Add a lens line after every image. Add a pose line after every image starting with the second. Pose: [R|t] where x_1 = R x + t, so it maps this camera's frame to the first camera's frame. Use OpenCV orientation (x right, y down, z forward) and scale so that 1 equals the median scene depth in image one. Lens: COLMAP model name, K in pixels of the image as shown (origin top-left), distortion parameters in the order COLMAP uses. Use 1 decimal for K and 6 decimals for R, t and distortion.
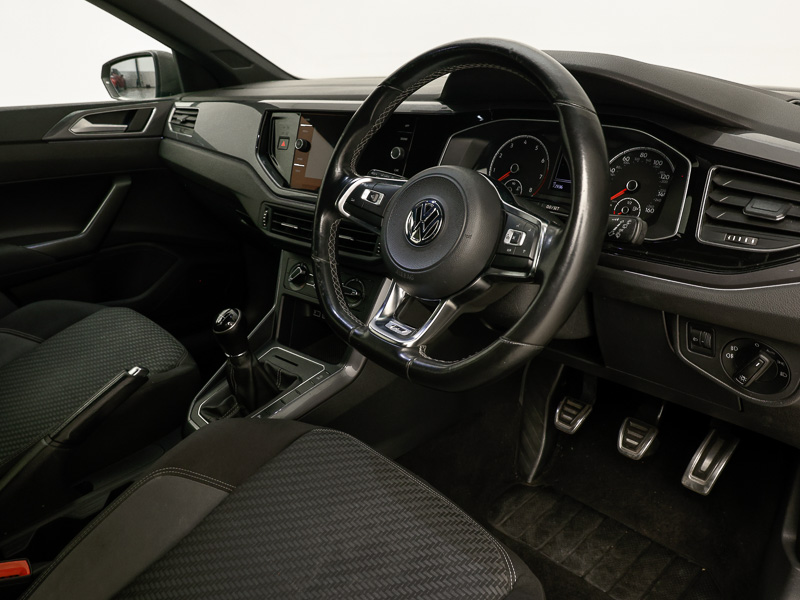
lens RADIAL K [[598.8, 0, 396.8], [0, 598.8, 301.6], [0, 0, 1]] dist [0.003600, 0.001239]
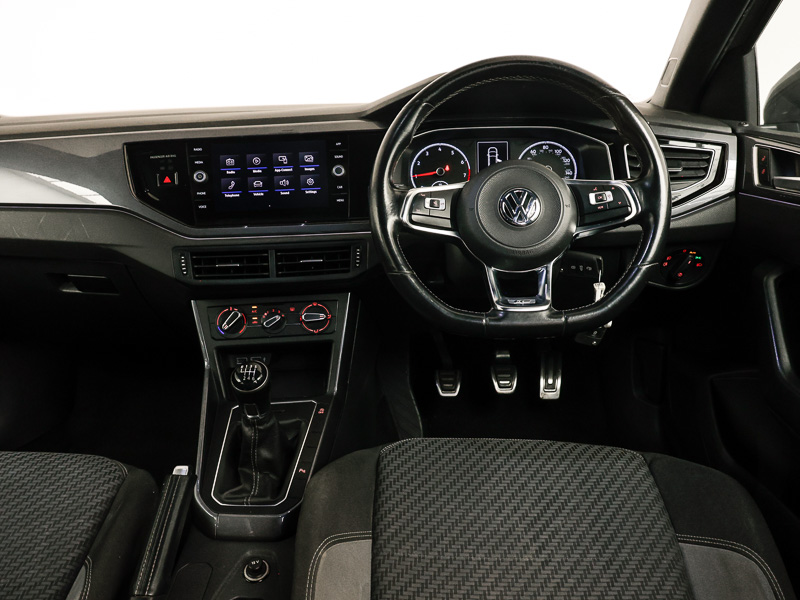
lens RADIAL K [[598.8, 0, 397.2], [0, 598.8, 299.4], [0, 0, 1]] dist [0.003600, 0.001239]
pose [[0.721060, -0.230357, 0.653458, -0.682356], [0.276364, 0.960465, 0.033628, -0.045155], [-0.635370, 0.156344, 0.756215, 0.208750]]
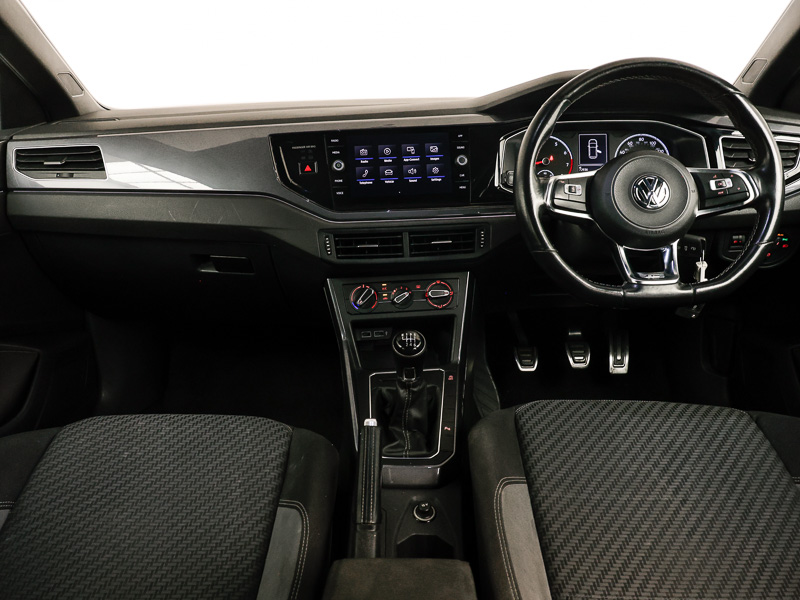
lens RADIAL K [[598.8, 0, 400.2], [0, 598.8, 298.7], [0, 0, 1]] dist [0.003600, 0.001239]
pose [[0.708533, -0.239978, 0.663620, -0.938935], [0.277694, 0.959345, 0.050430, -0.091537], [-0.648742, 0.148552, 0.746368, 0.290047]]
